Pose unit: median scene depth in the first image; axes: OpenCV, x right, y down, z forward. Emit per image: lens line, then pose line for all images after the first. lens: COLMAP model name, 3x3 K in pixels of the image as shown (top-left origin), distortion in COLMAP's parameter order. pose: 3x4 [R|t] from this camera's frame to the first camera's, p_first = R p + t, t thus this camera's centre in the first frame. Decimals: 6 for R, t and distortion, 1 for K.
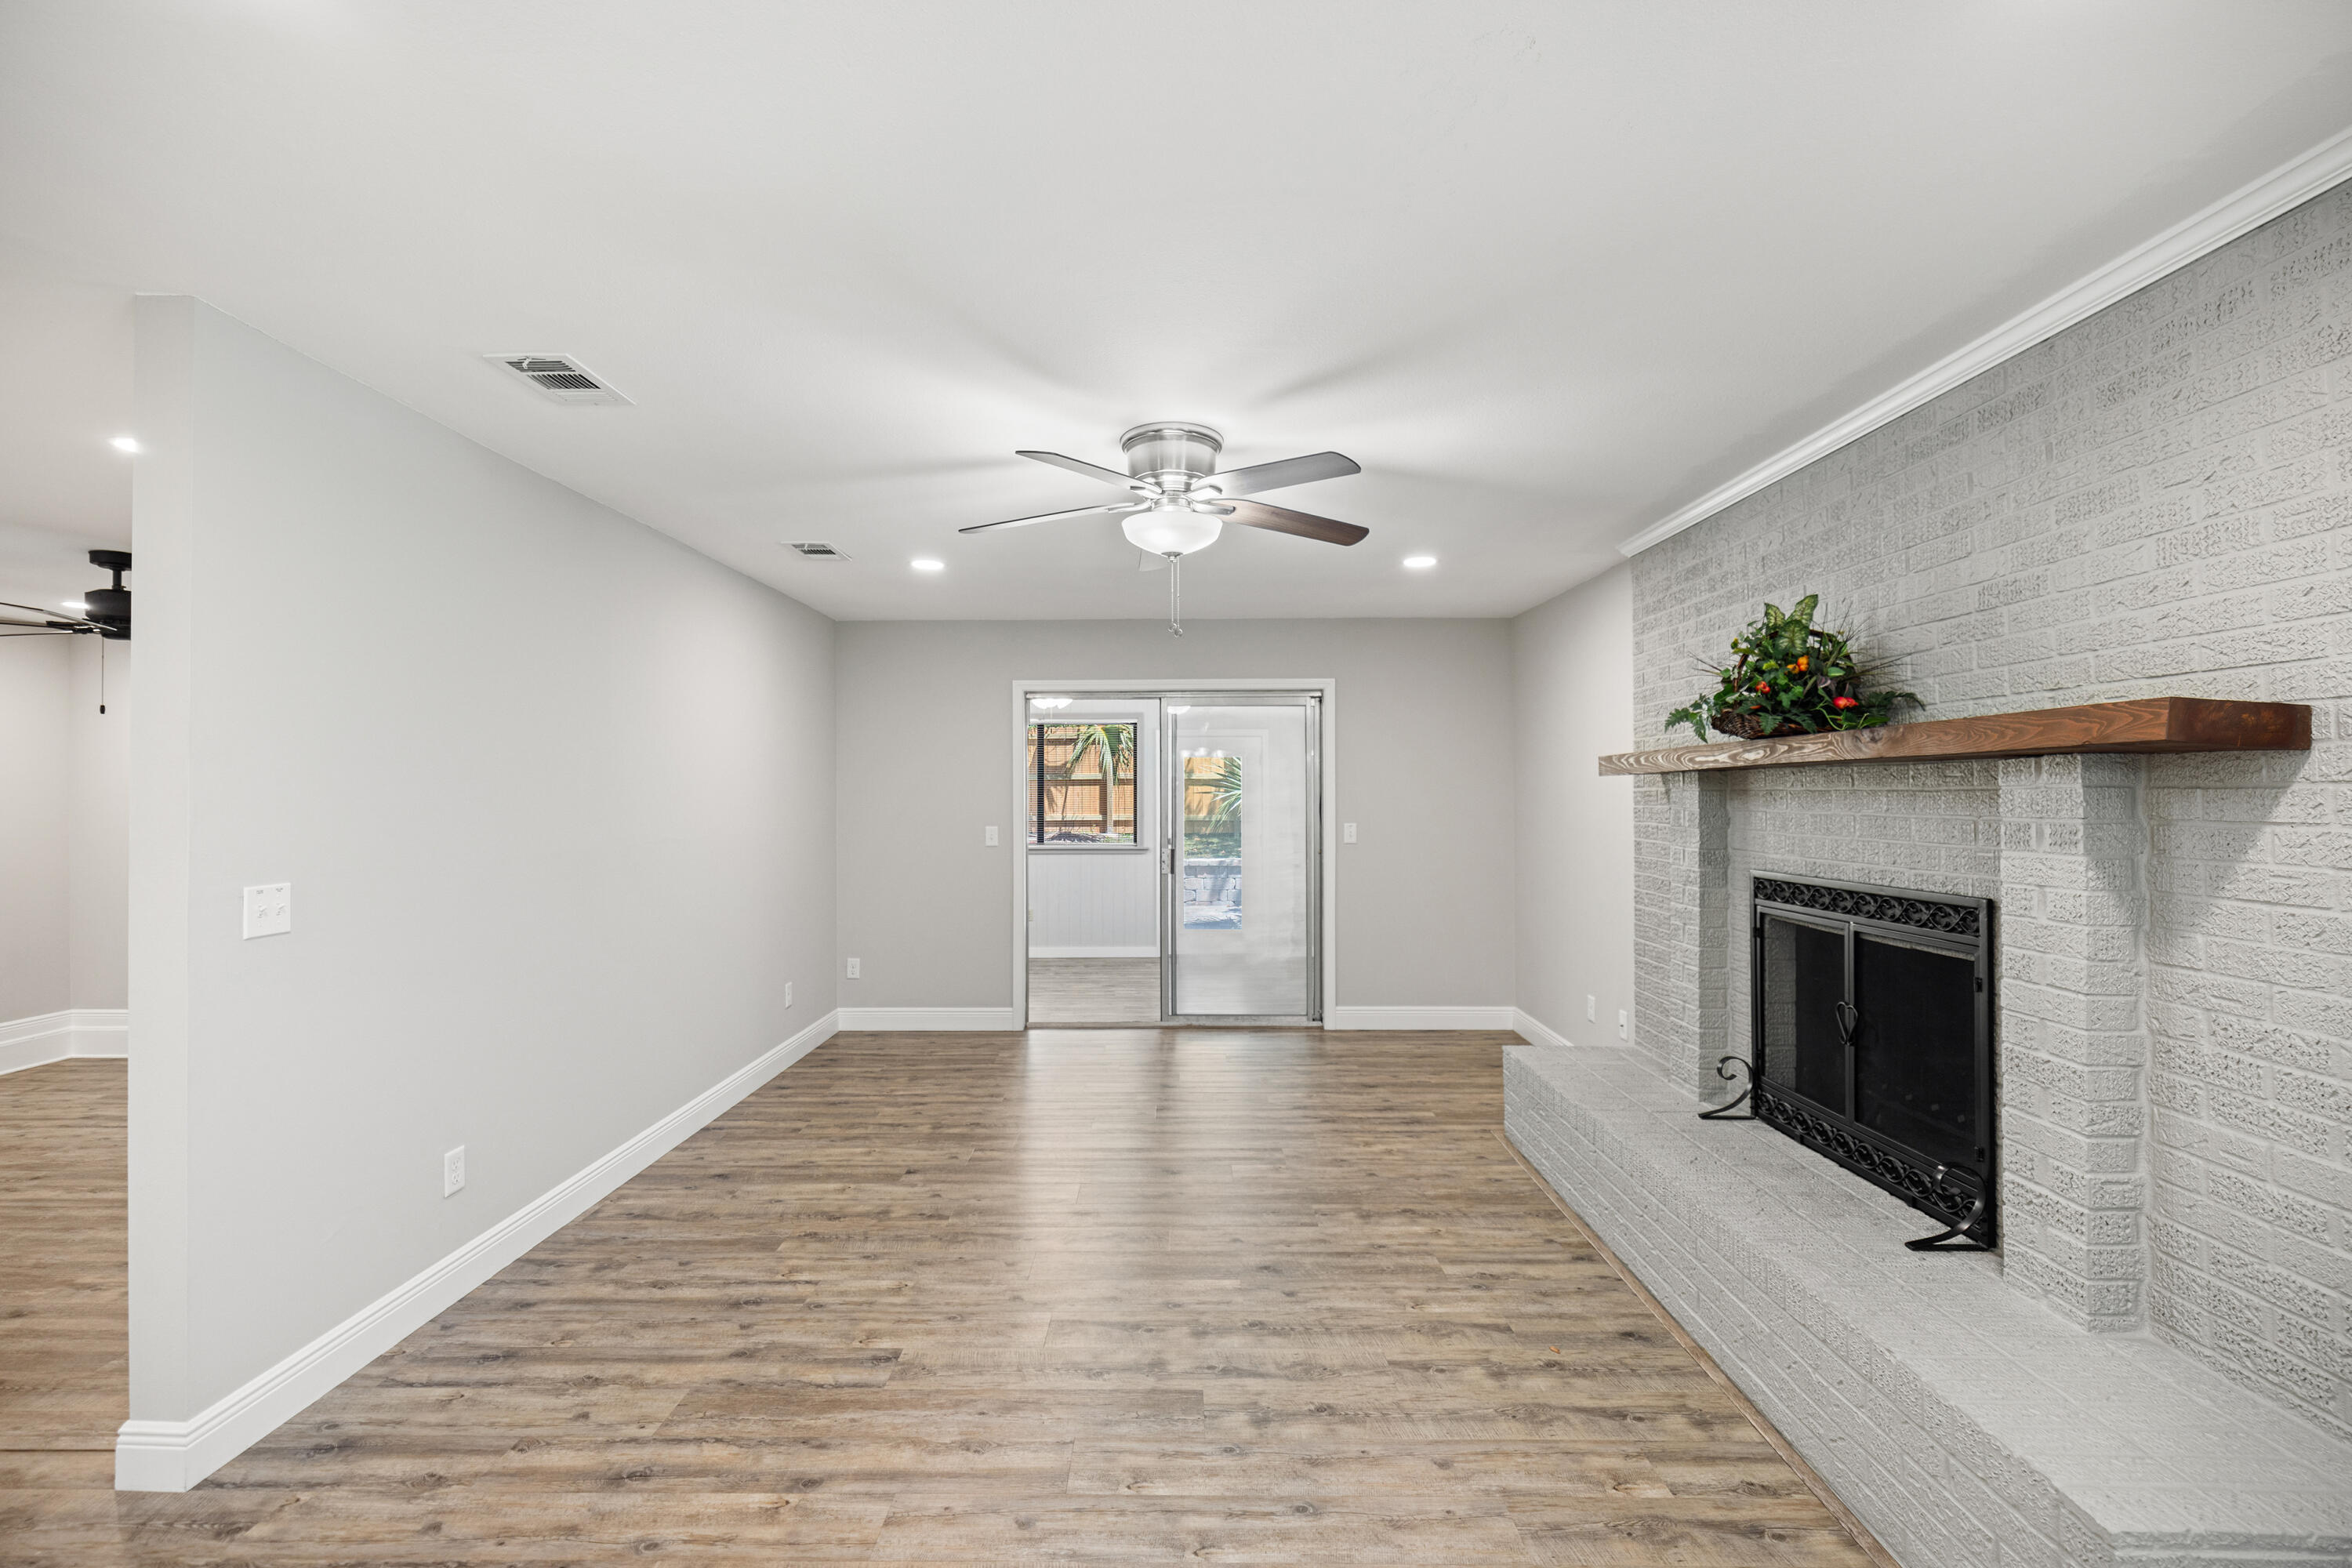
lens RADIAL K [[997.3, 0, 1130.6], [0, 997.3, 776.9], [0, 0, 1]] dist [-0.011764, -0.000152]
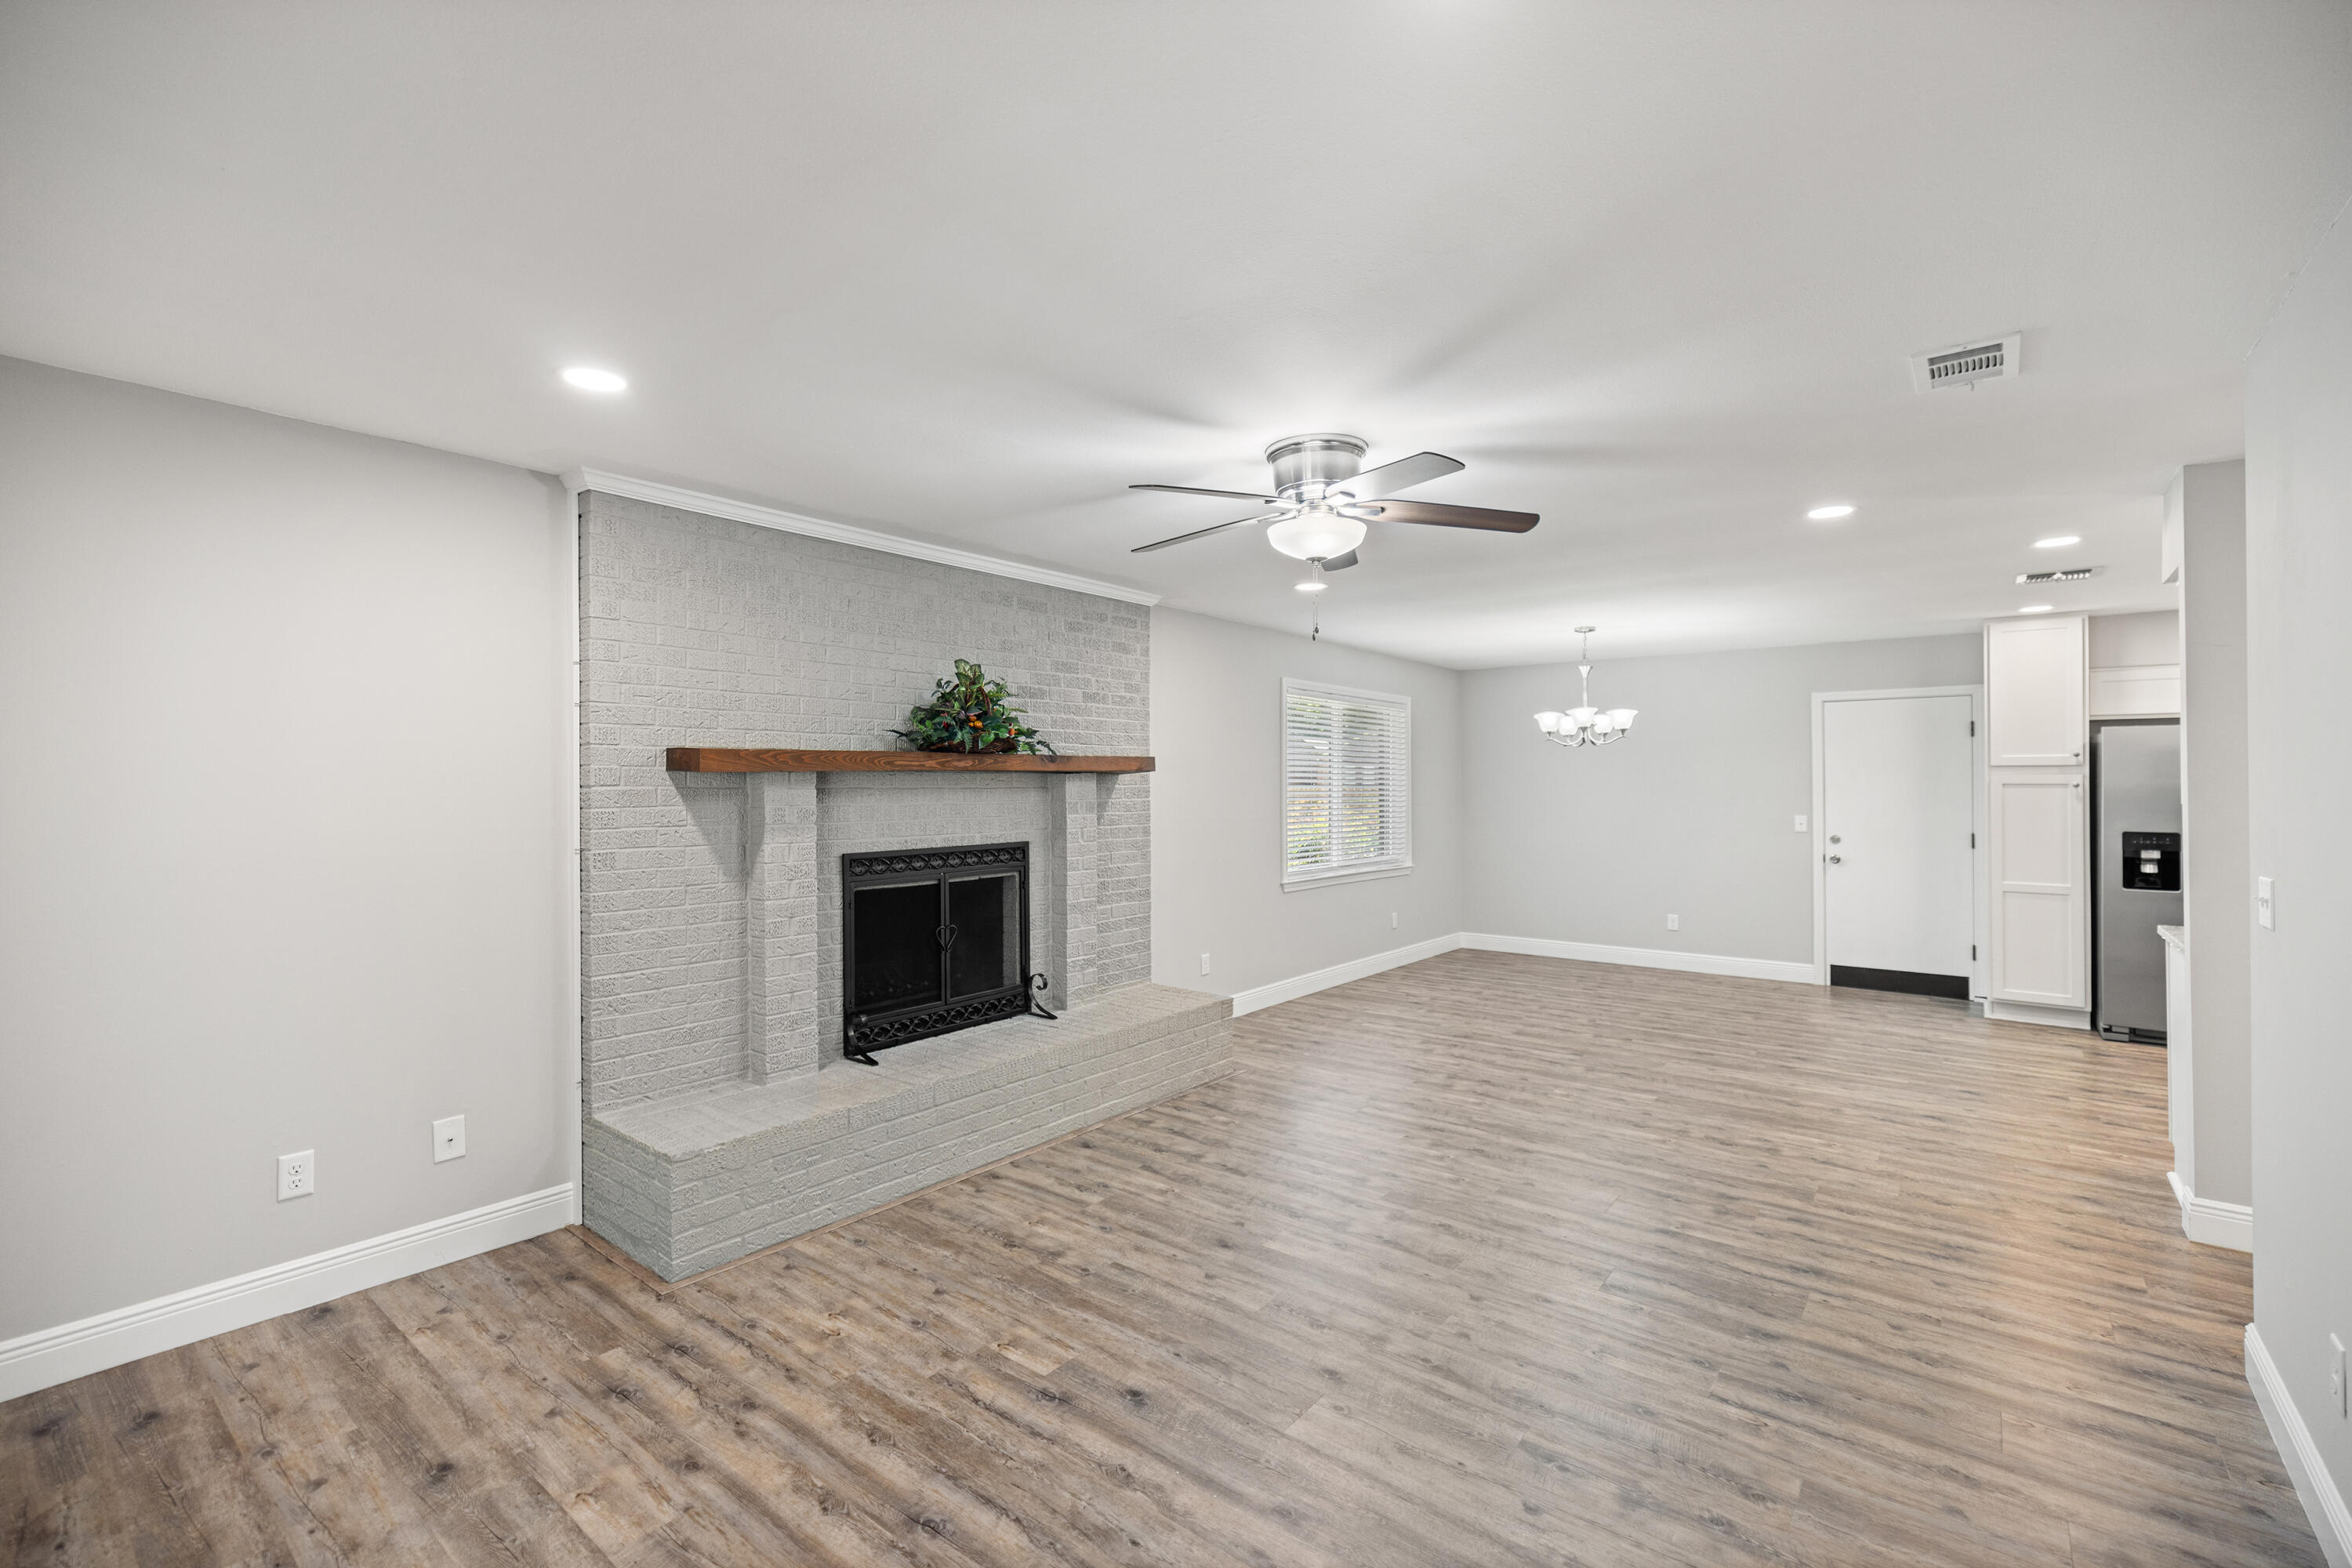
lens RADIAL K [[997.3, 0, 1130.6], [0, 997.3, 776.9], [0, 0, 1]] dist [-0.011764, -0.000152]
pose [[-0.784706, 0.008260, 0.619813, -0.474924], [-0.003963, 0.999824, -0.018341, 0.022552], [-0.619856, -0.016848, -0.784535, 2.052365]]
